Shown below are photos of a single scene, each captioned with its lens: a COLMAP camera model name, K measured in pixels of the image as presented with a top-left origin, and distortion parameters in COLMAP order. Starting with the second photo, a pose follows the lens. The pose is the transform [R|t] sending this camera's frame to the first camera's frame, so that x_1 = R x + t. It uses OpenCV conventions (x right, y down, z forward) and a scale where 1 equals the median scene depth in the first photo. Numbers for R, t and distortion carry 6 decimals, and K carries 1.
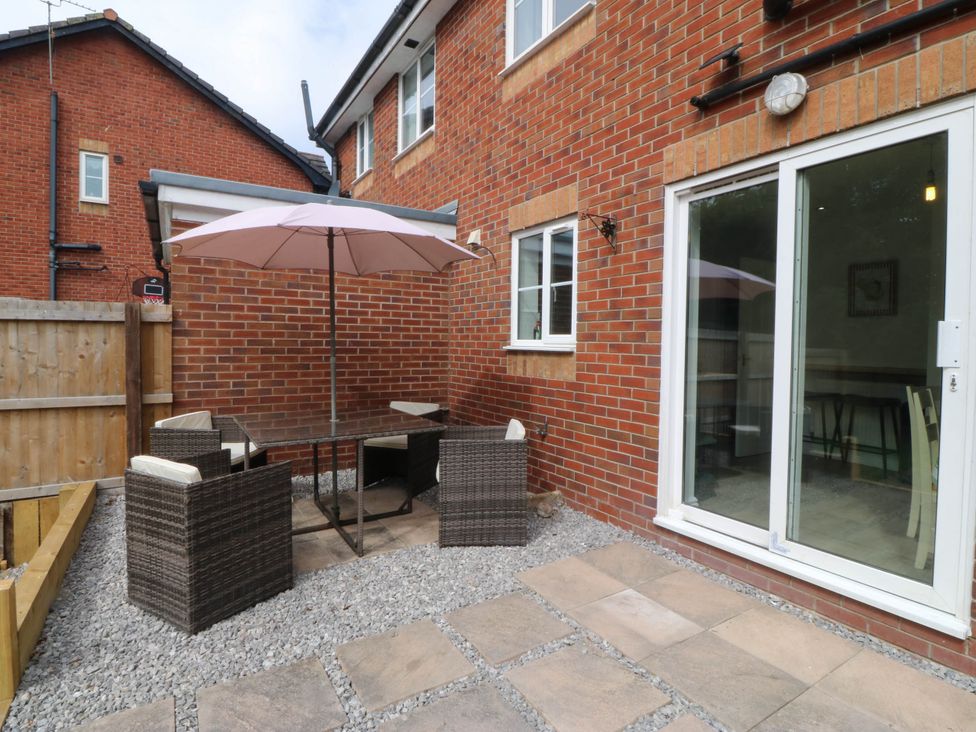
lens RADIAL K [[512.3, 0, 484.7], [0, 512.3, 356.8], [0, 0, 1]] dist [0.002559, -0.015060]
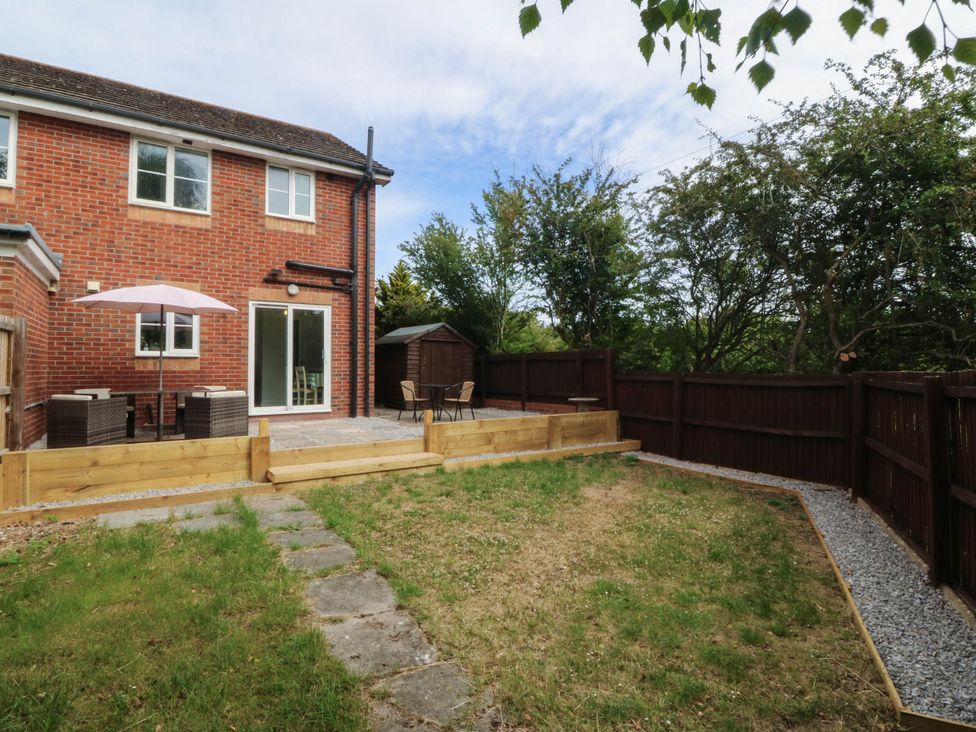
lens RADIAL K [[512.3, 0, 487.5], [0, 512.3, 363.5], [0, 0, 1]] dist [0.002559, -0.015060]
pose [[-0.045959, -0.002751, 0.998940, -1.973262], [0.030199, 0.999535, 0.004142, 0.044479], [-0.998487, 0.030357, -0.045855, -0.165594]]
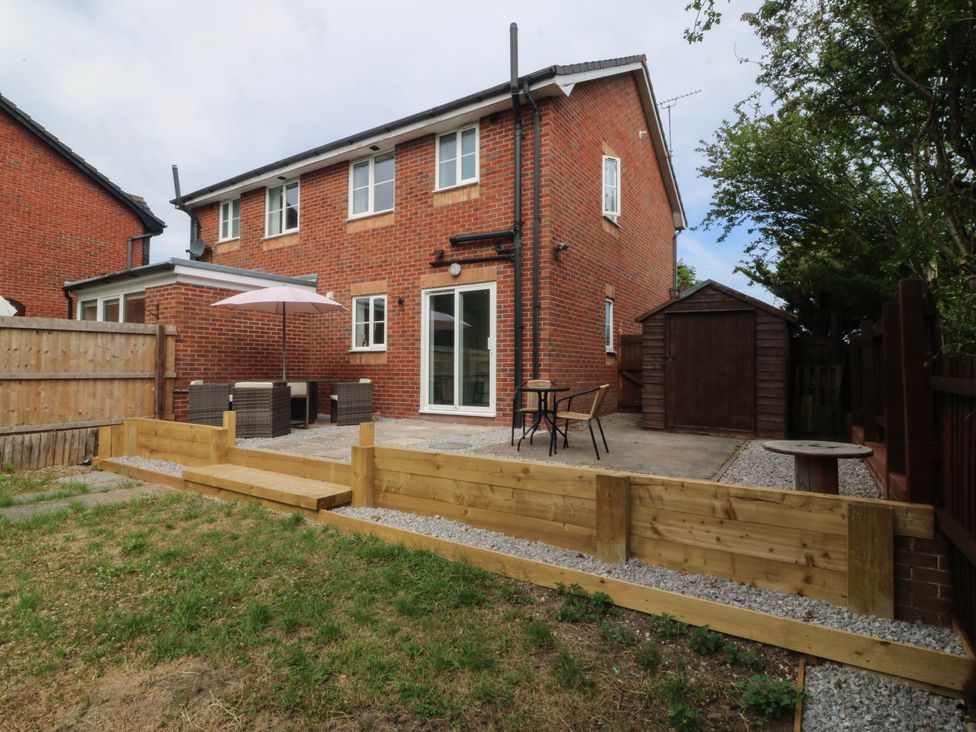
lens RADIAL K [[512.3, 0, 486.4], [0, 512.3, 358.6], [0, 0, 1]] dist [0.002559, -0.015060]
pose [[0.900281, 0.000806, 0.435308, -0.395587], [0.019784, 0.998889, -0.042765, 0.122590], [-0.434859, 0.047112, 0.899265, -1.199908]]
